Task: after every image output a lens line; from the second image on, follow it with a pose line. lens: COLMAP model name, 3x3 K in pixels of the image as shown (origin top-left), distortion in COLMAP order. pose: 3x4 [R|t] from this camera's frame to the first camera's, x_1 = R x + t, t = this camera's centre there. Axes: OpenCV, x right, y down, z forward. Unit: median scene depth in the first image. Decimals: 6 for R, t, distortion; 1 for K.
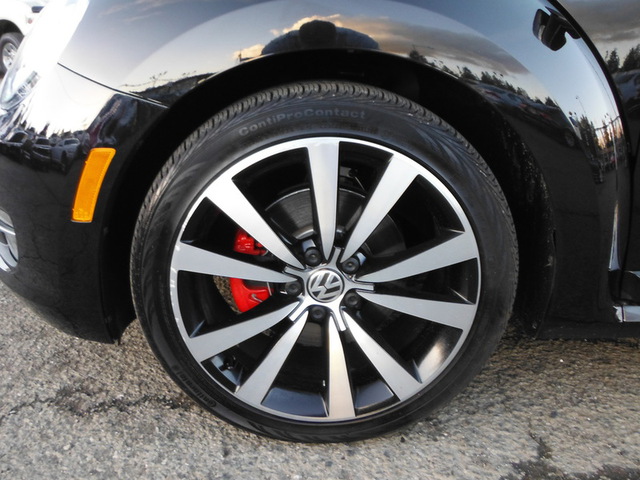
lens RADIAL K [[535.2, 0, 321.8], [0, 535.2, 233.4], [0, 0, 1]] dist [0.012714, 0.020547]
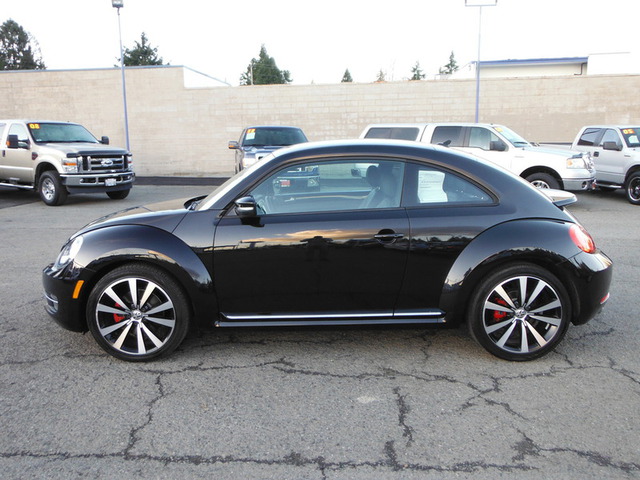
lens RADIAL K [[535.2, 0, 317.0], [0, 535.2, 242.2], [0, 0, 1]] dist [0.012714, 0.020547]
pose [[0.999401, 0.000615, -0.034594, 1.412190], [-0.006201, 0.986837, -0.161597, 0.190729], [0.034039, 0.161715, 0.986250, -2.792803]]
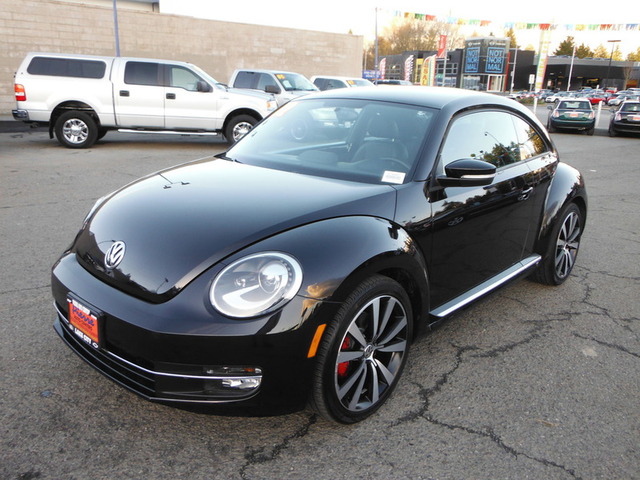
lens RADIAL K [[535.2, 0, 303.8], [0, 535.2, 233.3], [0, 0, 1]] dist [0.012714, 0.020547]
pose [[0.703702, -0.170320, 0.689779, -1.856462], [0.214199, 0.976529, 0.022601, -0.568273], [-0.677439, 0.131845, 0.723667, -0.699263]]
